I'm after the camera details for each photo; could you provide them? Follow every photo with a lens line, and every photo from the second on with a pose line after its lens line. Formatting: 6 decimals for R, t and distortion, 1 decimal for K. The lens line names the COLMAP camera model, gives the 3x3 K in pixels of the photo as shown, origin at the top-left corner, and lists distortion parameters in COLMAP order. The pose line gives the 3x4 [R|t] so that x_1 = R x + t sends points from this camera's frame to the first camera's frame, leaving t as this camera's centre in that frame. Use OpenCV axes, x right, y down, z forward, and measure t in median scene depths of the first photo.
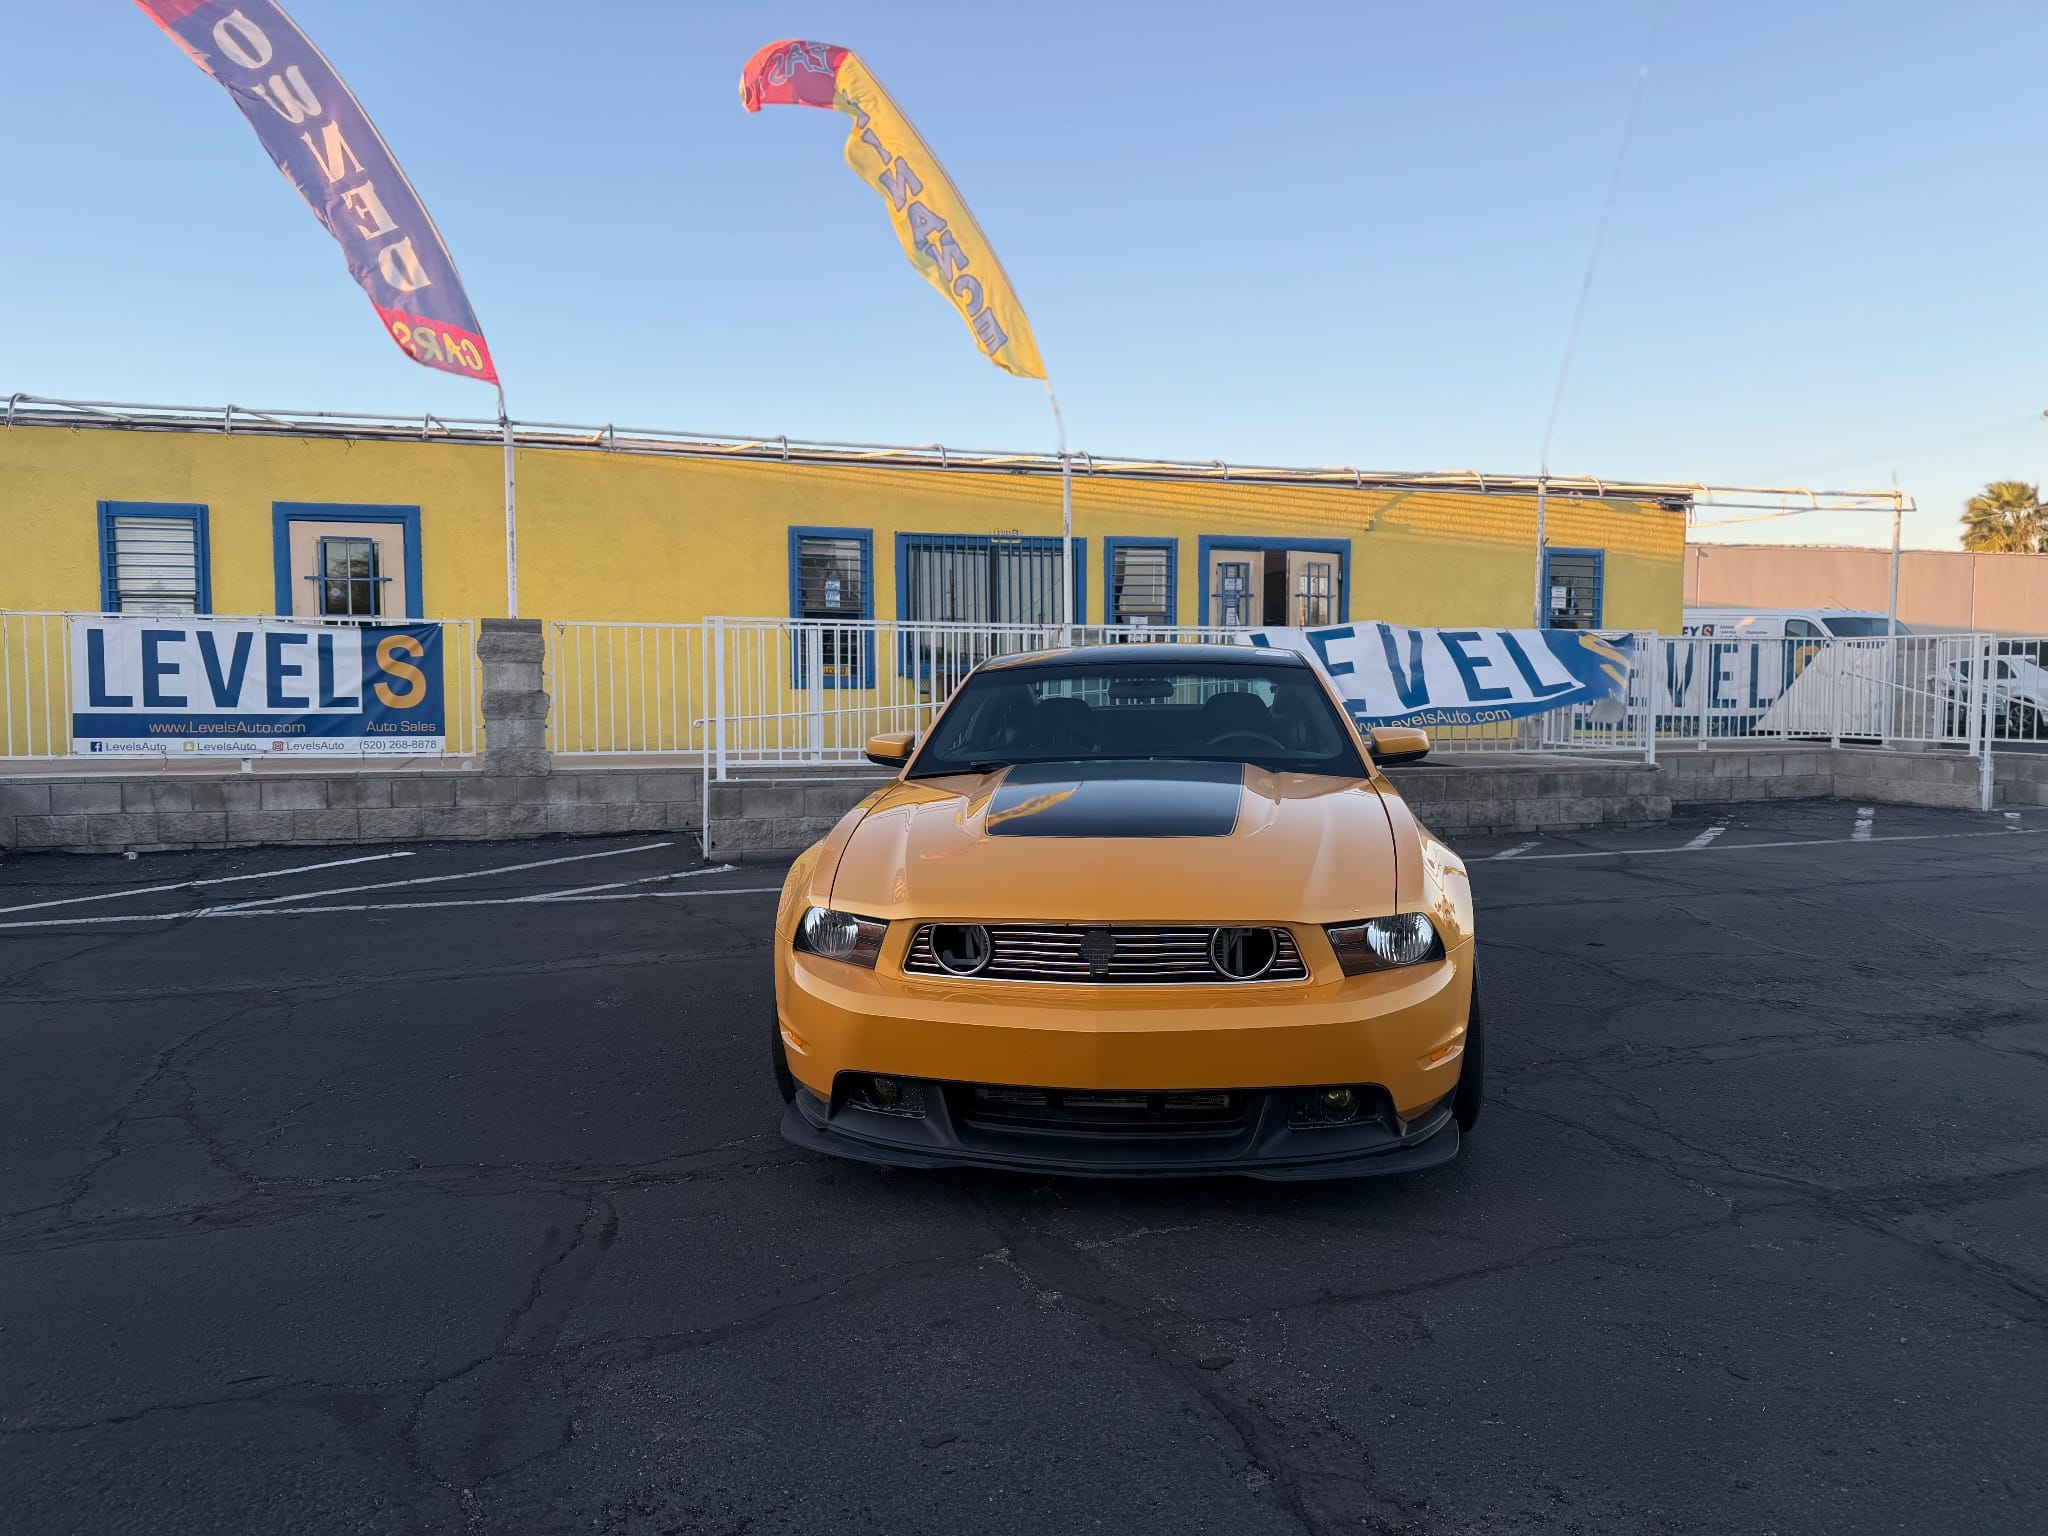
lens RADIAL K [[1448.2, 0, 1033.3], [0, 1448.2, 765.8], [0, 0, 1]] dist [0.091393, -0.153081]
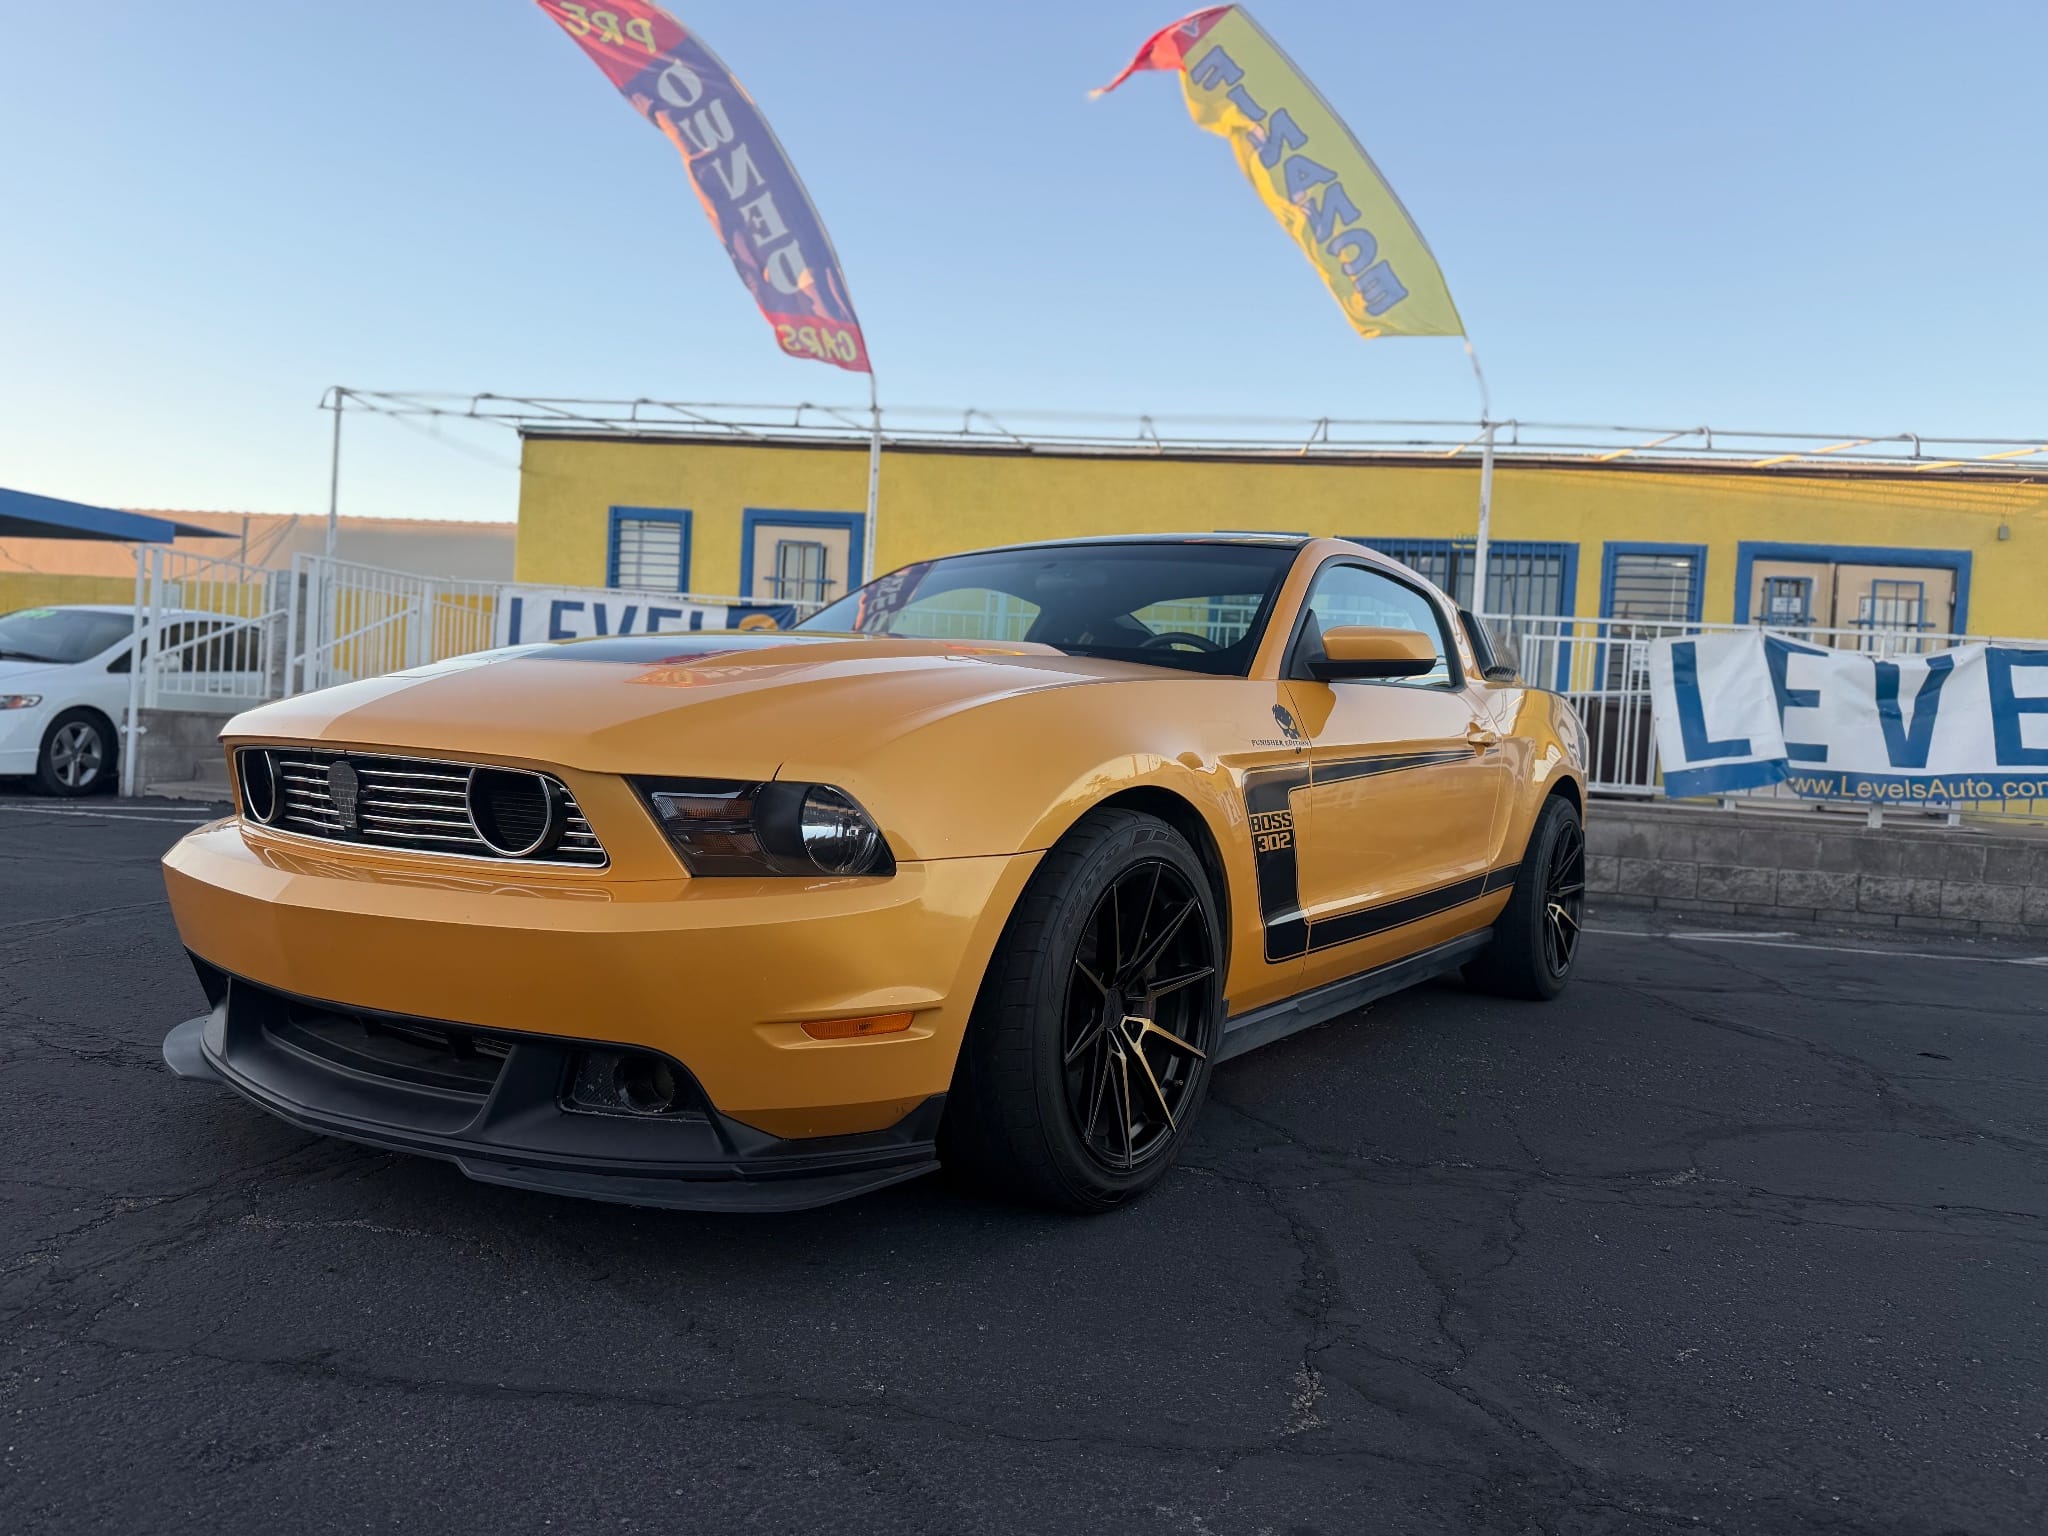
lens RADIAL K [[1445.8, 0, 1020.5], [0, 1445.8, 781.2], [0, 0, 1]] dist [0.081293, -0.116554]
pose [[0.886783, 0.067934, -0.457166, 0.209332], [-0.088472, 0.995798, -0.023638, 0.036556], [0.453639, 0.061408, 0.889067, 0.178176]]
